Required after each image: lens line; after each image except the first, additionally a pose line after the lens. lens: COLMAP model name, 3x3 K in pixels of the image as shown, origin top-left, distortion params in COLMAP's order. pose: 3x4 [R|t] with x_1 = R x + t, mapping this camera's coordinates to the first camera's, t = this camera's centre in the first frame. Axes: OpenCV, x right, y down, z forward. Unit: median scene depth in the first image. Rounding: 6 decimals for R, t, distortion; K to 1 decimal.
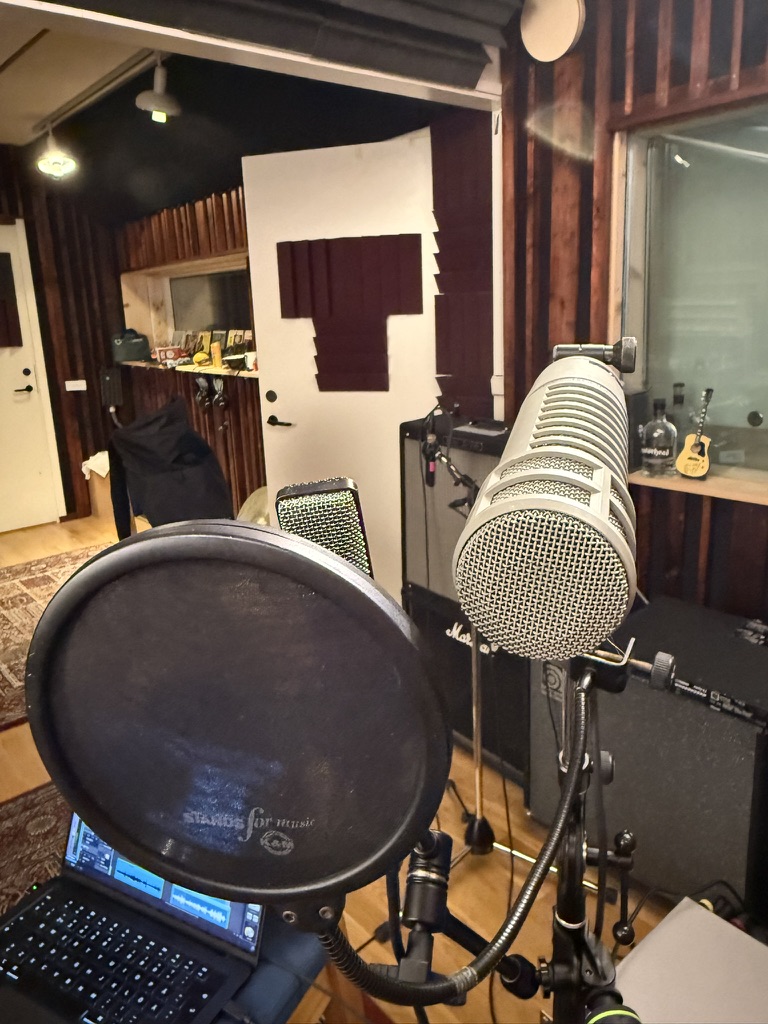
lens RADIAL K [[747.3, 0, 384.0], [0, 747.3, 512.0], [0, 0, 1]] dist [0.002804, 0.000626]
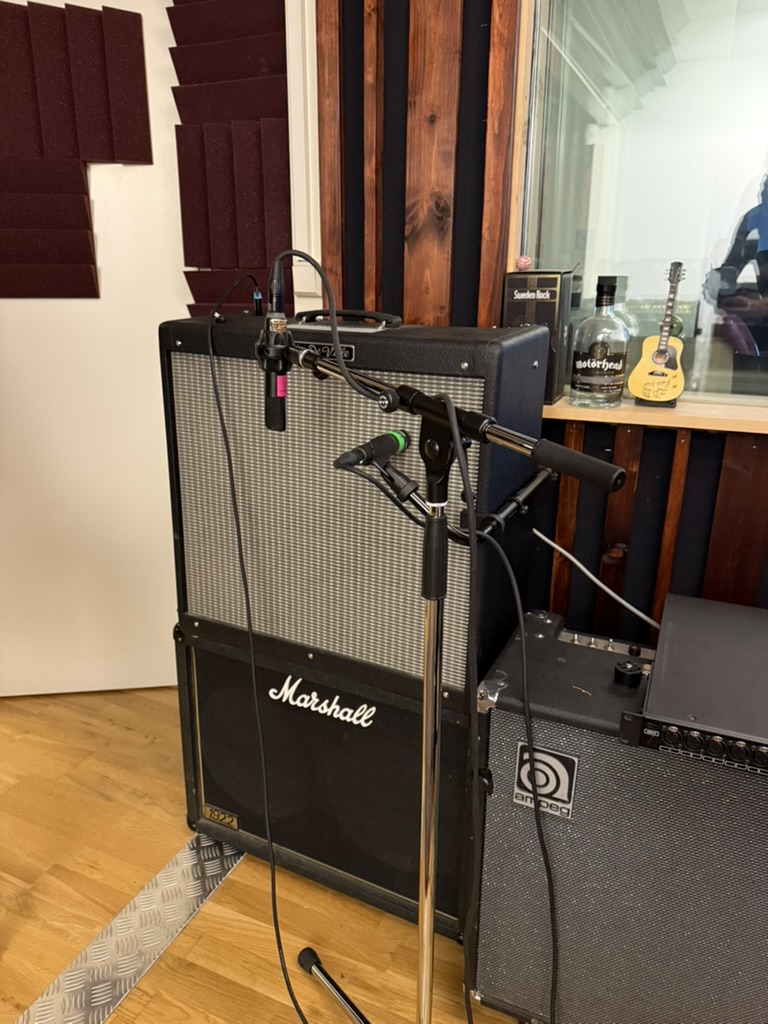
lens RADIAL K [[711.1, 0, 399.8], [0, 711.1, 513.8], [0, 0, 1]] dist [-0.008441, 0.005740]
pose [[0.891674, -0.091228, 0.443390, -0.062535], [0.075035, 0.995719, 0.053971, -0.000276], [-0.446416, -0.014855, 0.894702, 0.499368]]
